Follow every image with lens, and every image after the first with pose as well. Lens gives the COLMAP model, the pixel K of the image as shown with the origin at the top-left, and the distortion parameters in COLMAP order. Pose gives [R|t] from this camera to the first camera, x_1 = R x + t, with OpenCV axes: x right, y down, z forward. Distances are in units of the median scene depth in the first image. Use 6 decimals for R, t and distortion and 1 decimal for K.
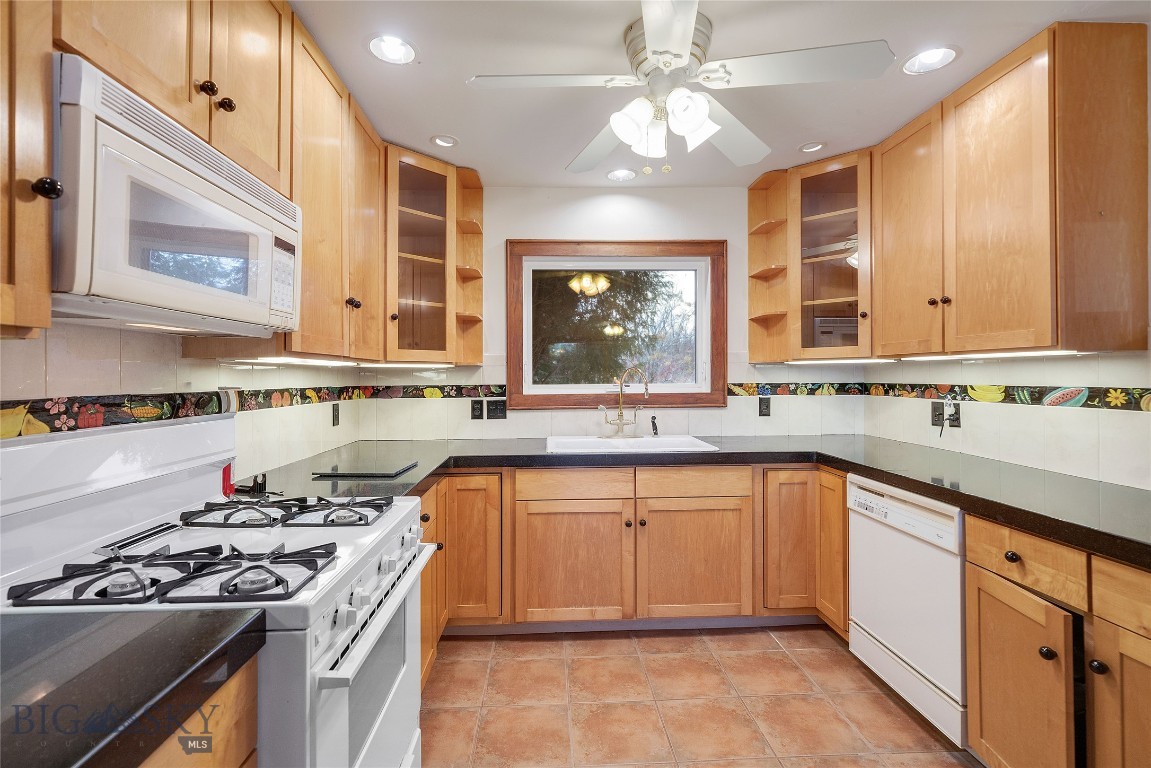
lens RADIAL K [[530.6, 0, 568.3], [0, 530.6, 385.4], [0, 0, 1]] dist [0.009120, 0.001103]
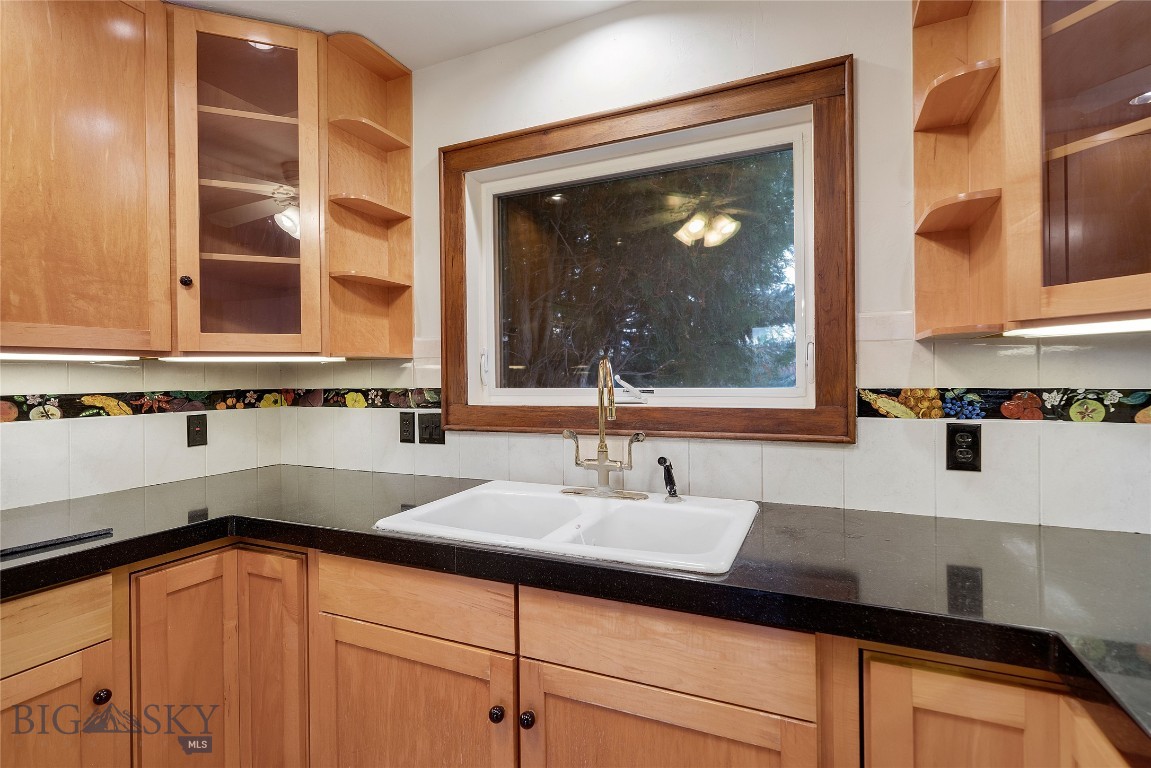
lens RADIAL K [[547.3, 0, 583.5], [0, 547.3, 381.8], [0, 0, 1]] dist [0.000973, 0.000404]
pose [[0.893818, 0.001583, -0.448427, 0.307624], [-0.002016, 0.999998, -0.000488, -0.008998], [0.448425, 0.001340, 0.893820, 0.514199]]
